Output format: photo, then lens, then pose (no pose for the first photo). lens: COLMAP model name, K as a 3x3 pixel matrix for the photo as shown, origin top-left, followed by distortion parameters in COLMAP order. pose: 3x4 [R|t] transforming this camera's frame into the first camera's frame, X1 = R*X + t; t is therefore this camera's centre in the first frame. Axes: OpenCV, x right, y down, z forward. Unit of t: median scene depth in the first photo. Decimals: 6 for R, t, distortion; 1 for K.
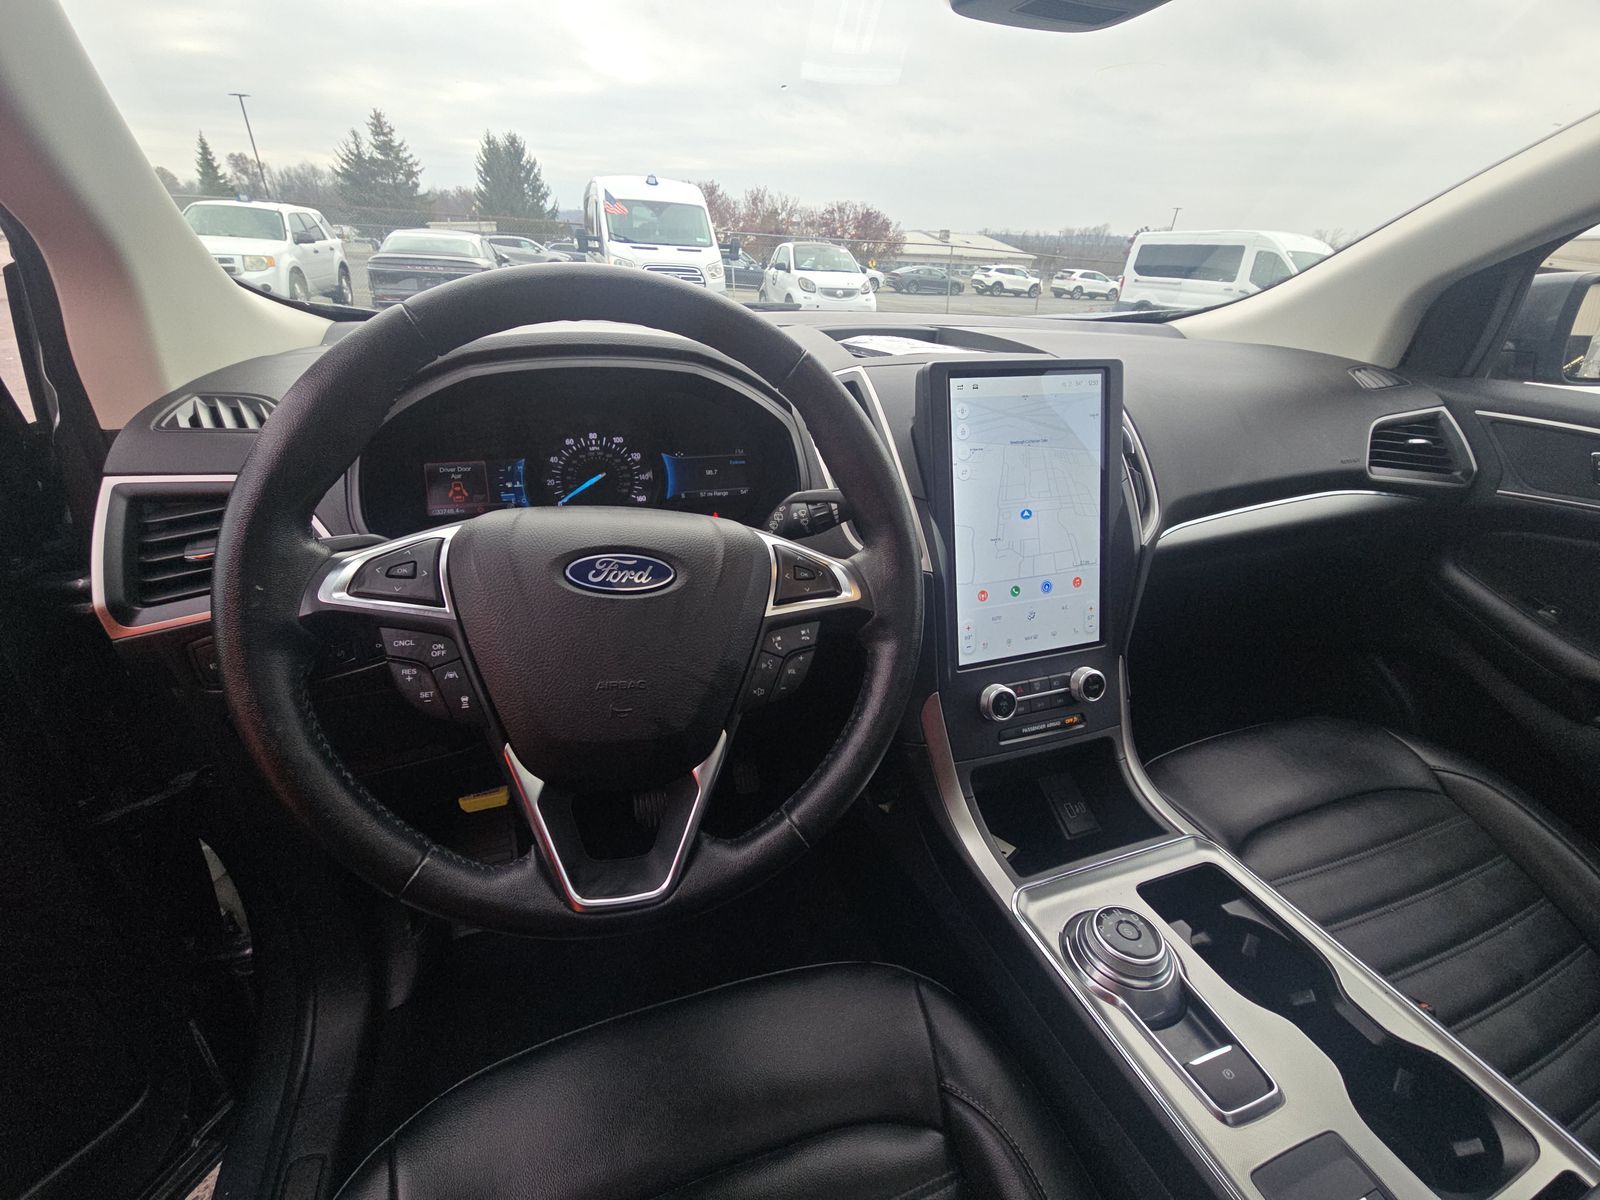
lens RADIAL K [[647.6, 0, 800.0], [0, 647.6, 600.0], [0, 0, 1]] dist [0.027719, -0.019546]
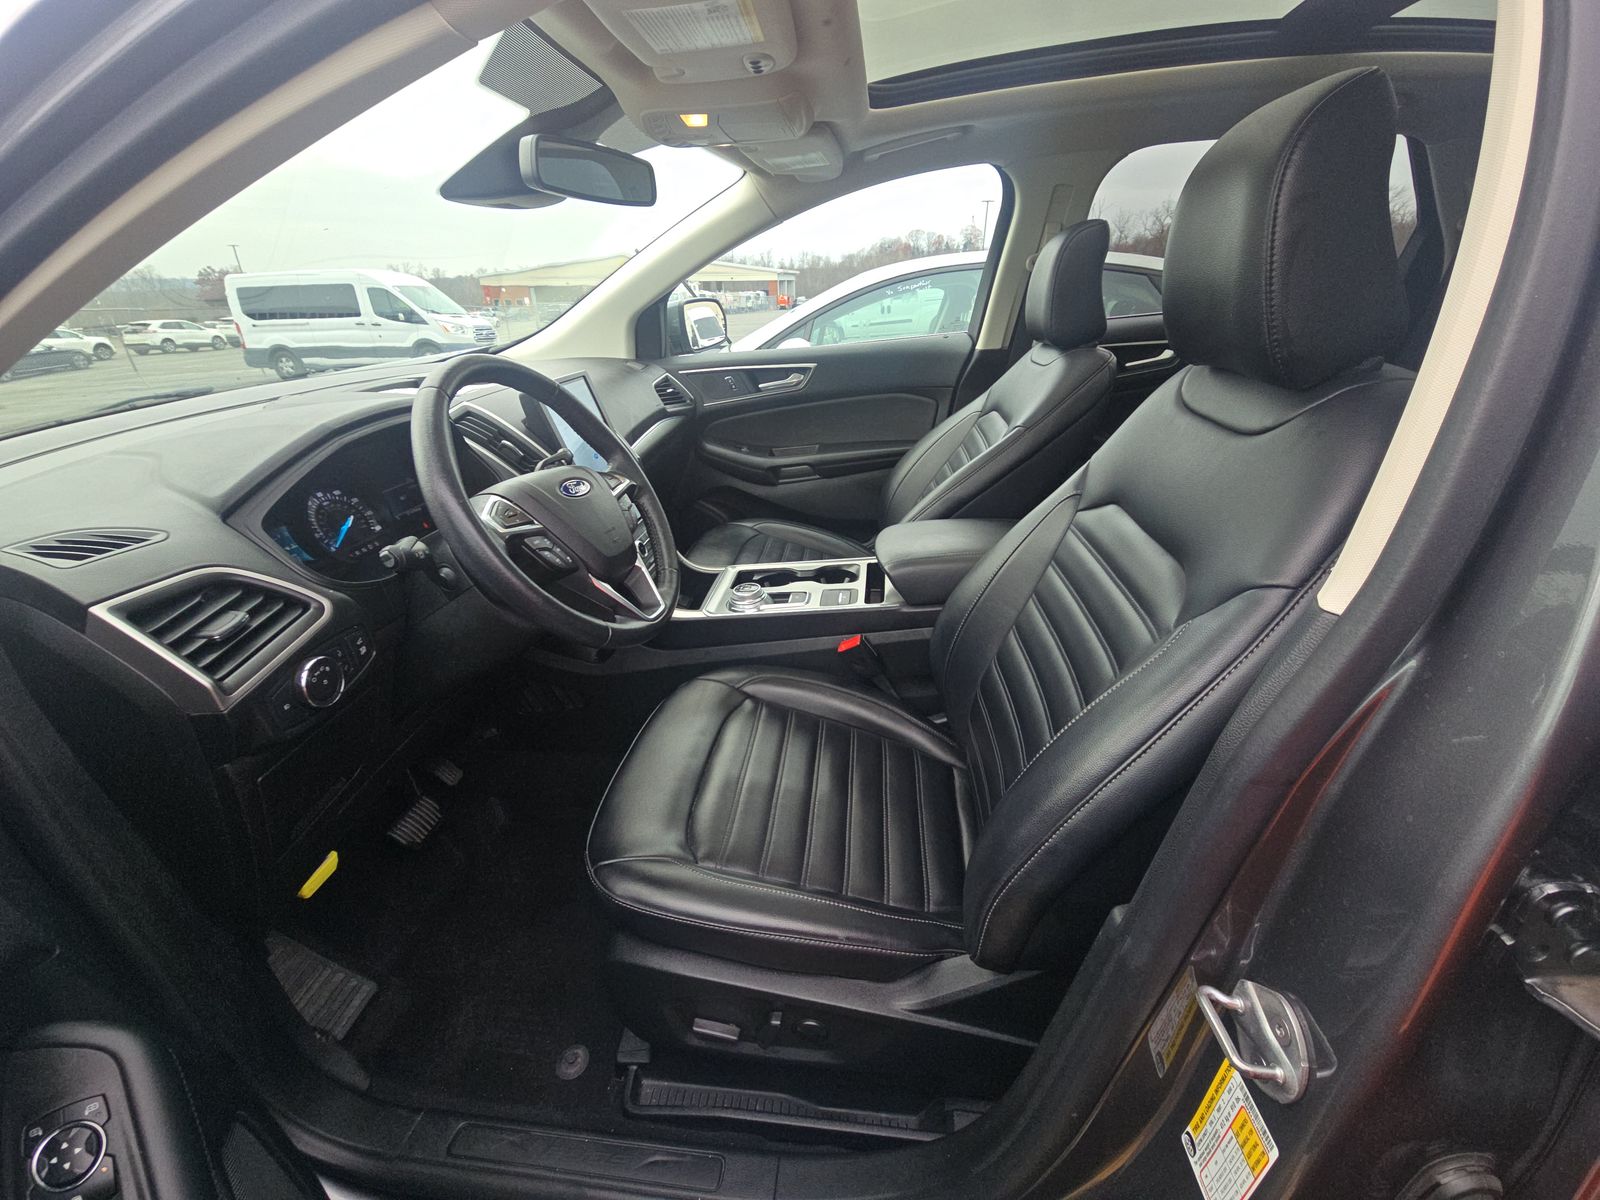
lens RADIAL K [[647.6, 0, 800.0], [0, 647.6, 600.0], [0, 0, 1]] dist [0.027719, -0.019546]
pose [[0.433379, -0.438328, 0.787433, -0.802285], [0.468980, 0.855811, 0.218278, 0.068218], [-0.769572, 0.274693, 0.576458, -0.322226]]
